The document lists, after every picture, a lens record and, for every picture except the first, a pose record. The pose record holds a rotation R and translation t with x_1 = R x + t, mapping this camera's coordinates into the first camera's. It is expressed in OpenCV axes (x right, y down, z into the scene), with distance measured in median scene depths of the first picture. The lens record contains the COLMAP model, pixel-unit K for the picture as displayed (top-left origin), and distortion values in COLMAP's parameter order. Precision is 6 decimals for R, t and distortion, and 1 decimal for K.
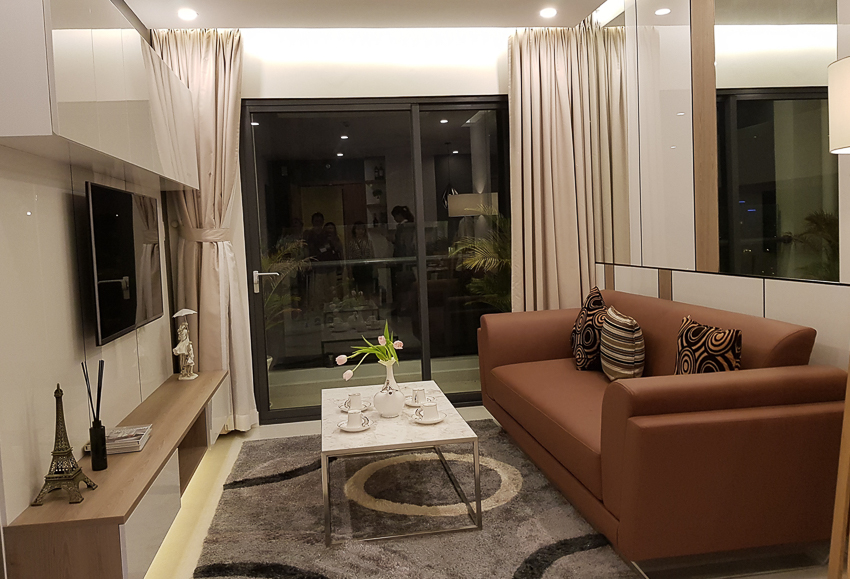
lens RADIAL K [[698.3, 0, 423.9], [0, 698.3, 263.3], [0, 0, 1]] dist [0.045747, -0.004462]
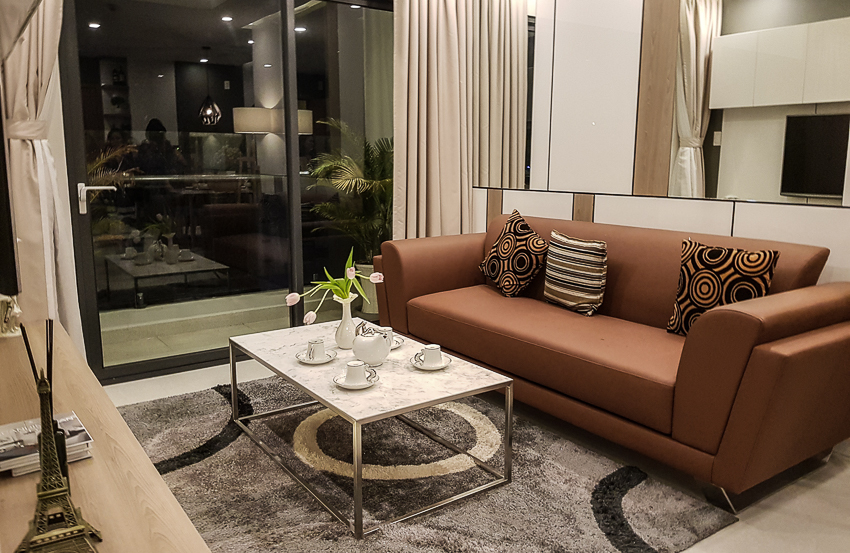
lens RADIAL K [[657.3, 0, 424.6], [0, 657.3, 261.5], [0, 0, 1]] dist [0.084344, -0.145521]
pose [[0.889510, -0.022077, 0.456382, -0.337438], [-0.023689, 0.995261, 0.094314, 0.024624], [-0.456302, -0.094704, 0.884771, 0.297908]]
